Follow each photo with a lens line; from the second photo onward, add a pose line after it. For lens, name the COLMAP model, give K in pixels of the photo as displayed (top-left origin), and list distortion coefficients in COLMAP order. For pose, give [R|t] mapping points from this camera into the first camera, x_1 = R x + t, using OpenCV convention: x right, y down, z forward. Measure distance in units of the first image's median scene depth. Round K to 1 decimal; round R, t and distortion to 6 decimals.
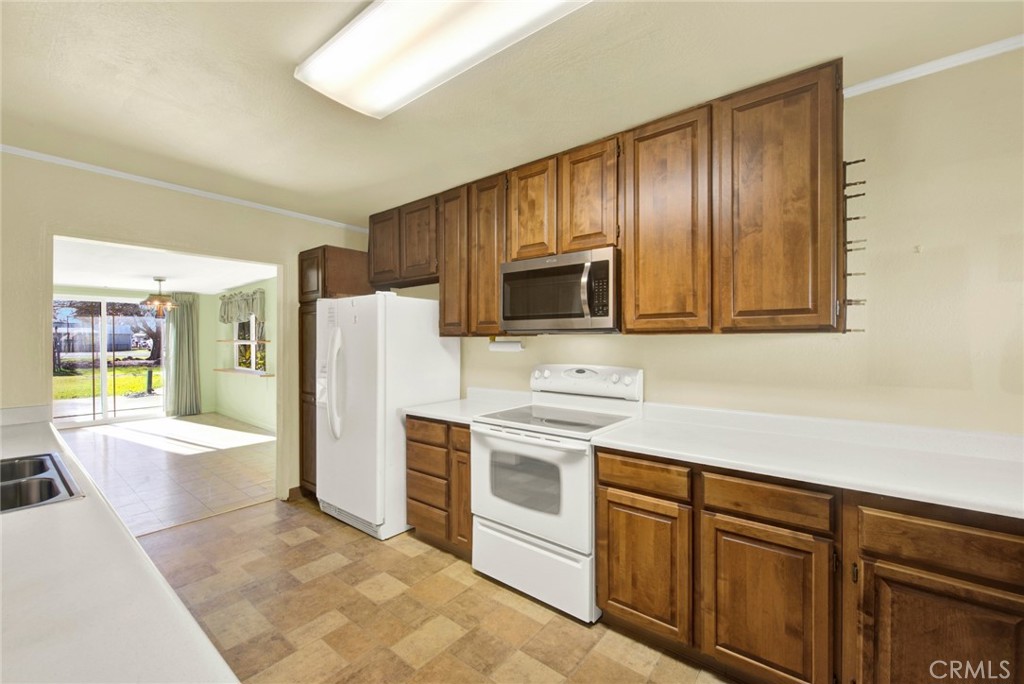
lens RADIAL K [[420.4, 0, 512.4], [0, 420.4, 340.3], [0, 0, 1]] dist [0.003541, -0.002867]
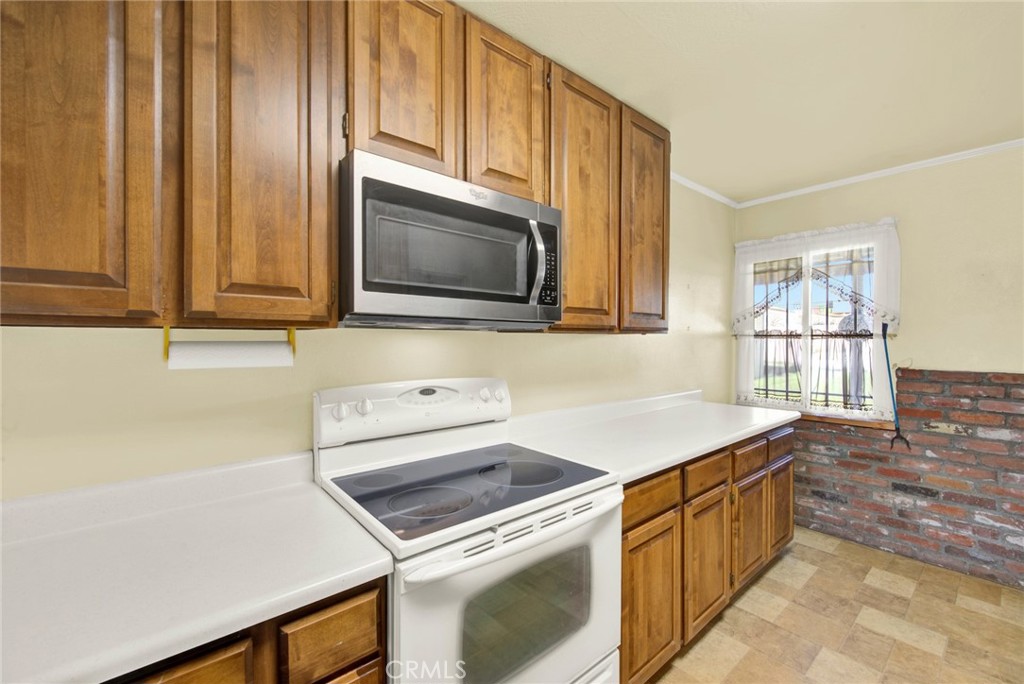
lens RADIAL K [[420.4, 0, 516.3], [0, 420.4, 343.6], [0, 0, 1]] dist [0.003541, -0.002867]
pose [[0.182363, -0.004162, 0.983222, -0.482112], [0.000201, 0.999991, 0.004196, 0.004565], [-0.983231, -0.000567, 0.182363, 0.928031]]
